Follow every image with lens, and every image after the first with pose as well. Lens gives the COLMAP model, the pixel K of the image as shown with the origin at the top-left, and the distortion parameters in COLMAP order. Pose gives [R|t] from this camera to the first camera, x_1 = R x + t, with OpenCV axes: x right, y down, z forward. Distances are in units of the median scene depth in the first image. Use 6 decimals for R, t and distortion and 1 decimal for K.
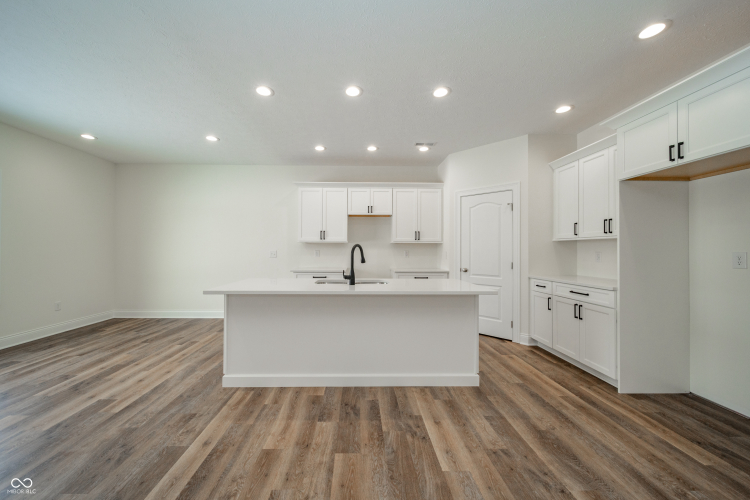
lens RADIAL K [[276.4, 0, 379.2], [0, 276.4, 251.0], [0, 0, 1]] dist [-0.000629, -0.000623]
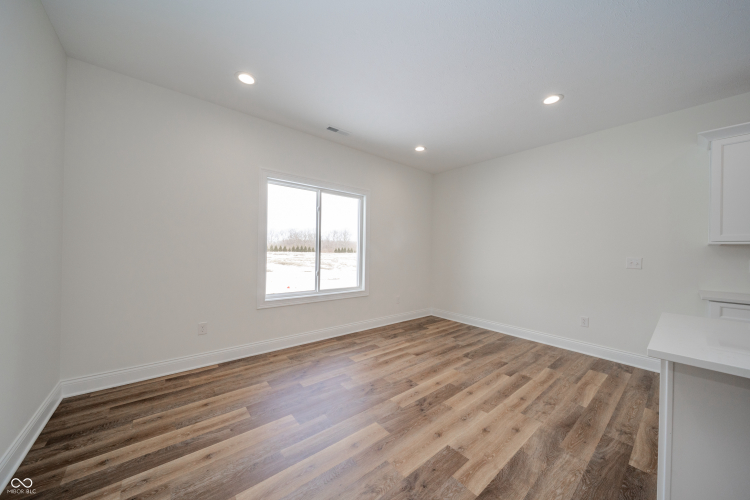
lens RADIAL K [[276.4, 0, 377.7], [0, 276.4, 253.5], [0, 0, 1]] dist [-0.000629, -0.000623]
pose [[0.617173, 0.014804, -0.786689, -0.385623], [-0.022865, 0.999738, 0.000876, 0.009302], [0.786496, 0.017447, 0.617349, 0.261955]]
